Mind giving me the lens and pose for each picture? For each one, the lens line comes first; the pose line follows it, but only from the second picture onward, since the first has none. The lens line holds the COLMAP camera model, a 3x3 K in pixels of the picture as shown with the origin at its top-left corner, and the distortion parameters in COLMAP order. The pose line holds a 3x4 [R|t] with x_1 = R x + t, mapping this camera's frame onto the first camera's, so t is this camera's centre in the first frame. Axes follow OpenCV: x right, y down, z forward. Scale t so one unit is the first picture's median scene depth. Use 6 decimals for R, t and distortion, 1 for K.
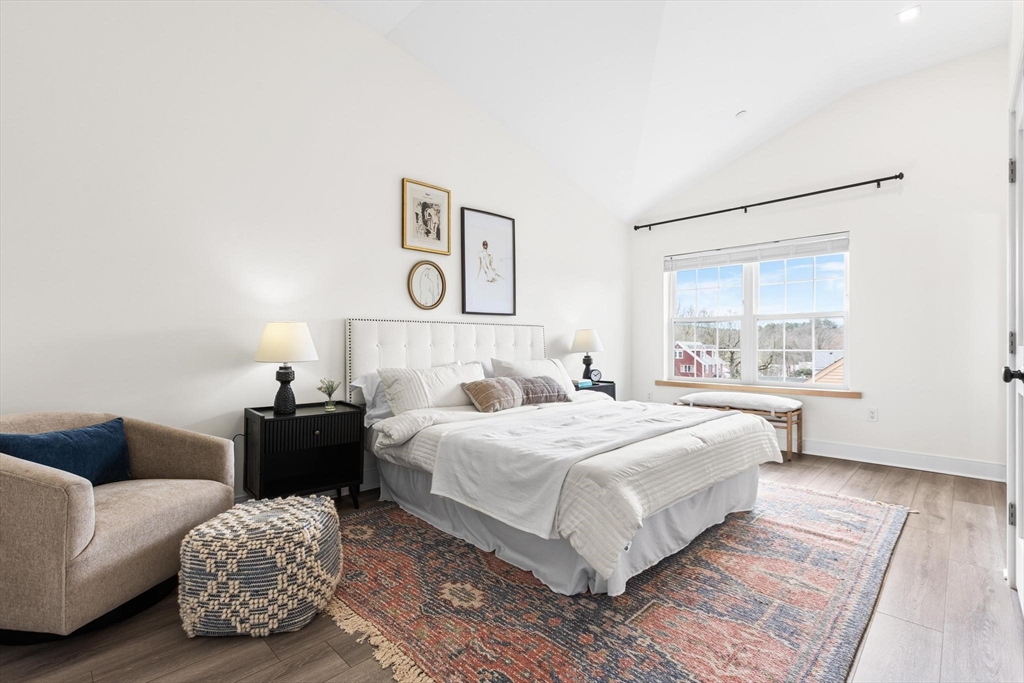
lens RADIAL K [[458.7, 0, 509.0], [0, 458.7, 341.8], [0, 0, 1]] dist [0.002069, 0.000471]
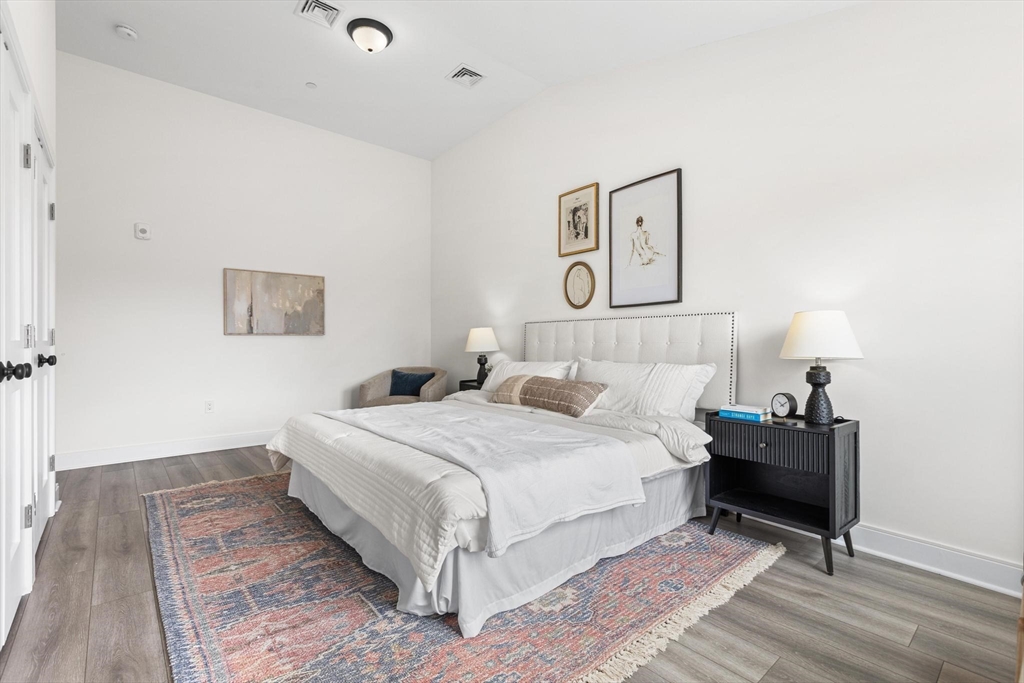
lens RADIAL K [[458.7, 0, 516.1], [0, 458.7, 341.0], [0, 0, 1]] dist [0.002069, 0.000471]
pose [[-0.068150, -0.000907, -0.997675, 0.882986], [0.004135, 0.999991, -0.001192, 0.004383], [0.997667, -0.004207, -0.068146, 0.935737]]
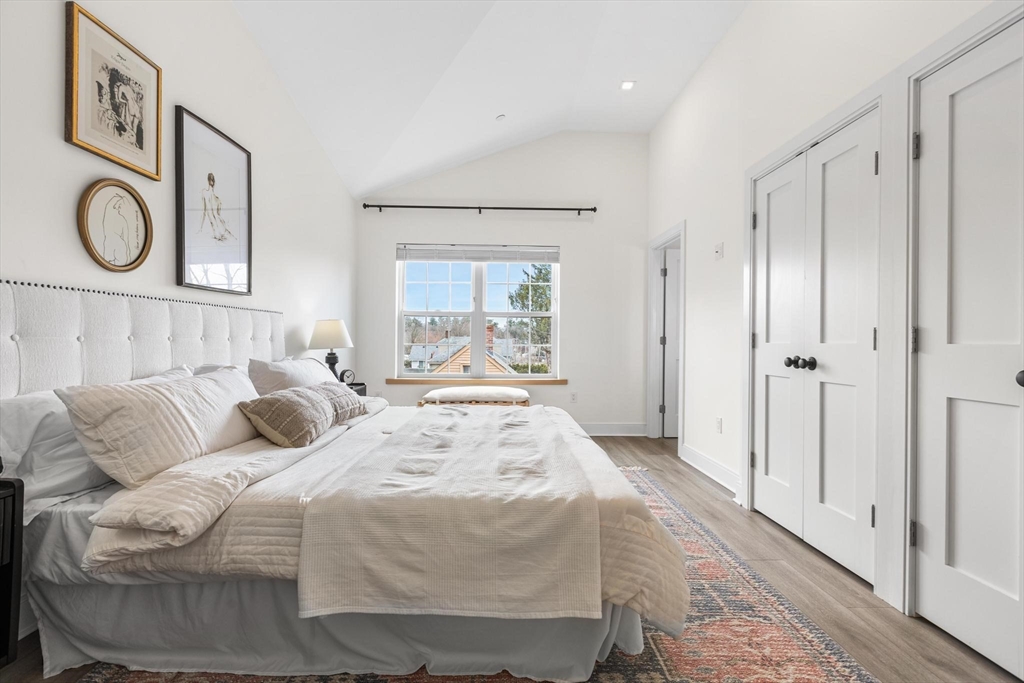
lens RADIAL K [[458.7, 0, 506.9], [0, 458.7, 340.1], [0, 0, 1]] dist [0.002069, 0.000471]
pose [[0.693273, 0.005844, 0.720651, -0.251565], [-0.011462, 0.999930, 0.002918, 0.003240], [-0.720584, -0.010283, 0.693291, 0.299189]]
